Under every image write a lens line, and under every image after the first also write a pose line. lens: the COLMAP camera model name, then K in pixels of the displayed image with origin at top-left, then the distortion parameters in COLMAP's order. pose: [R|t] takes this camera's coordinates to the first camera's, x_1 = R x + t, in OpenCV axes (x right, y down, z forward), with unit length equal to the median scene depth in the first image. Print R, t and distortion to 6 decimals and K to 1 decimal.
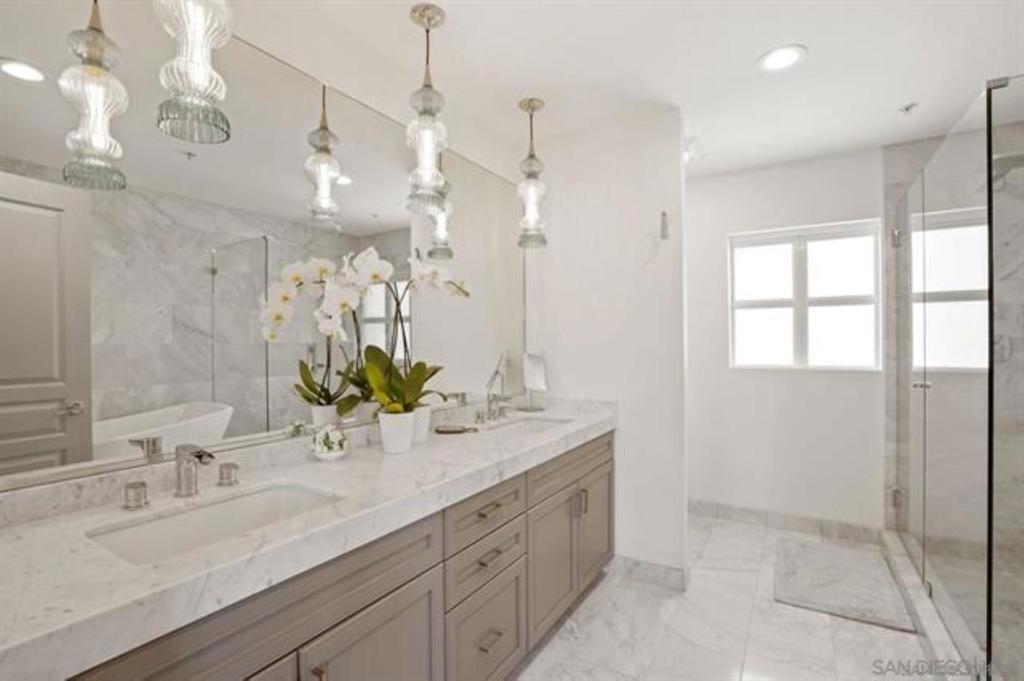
lens RADIAL K [[466.4, 0, 512.0], [0, 466.4, 340.5], [0, 0, 1]] dist [-0.038423, -0.000238]
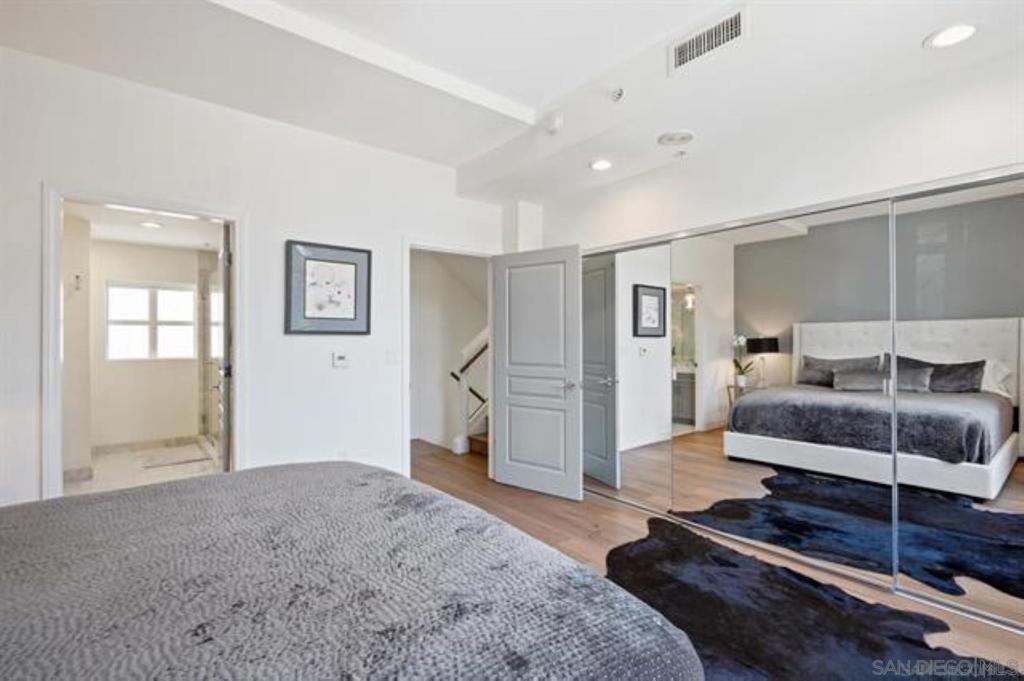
lens RADIAL K [[470.2, 0, 512.0], [0, 470.2, 340.5], [0, 0, 1]] dist [0.000846, 0.000366]
pose [[0.327583, 0.002470, 0.944819, -0.715428], [-0.003970, 0.999991, -0.001237, -0.017534], [-0.944814, -0.003345, 0.327590, -1.023729]]
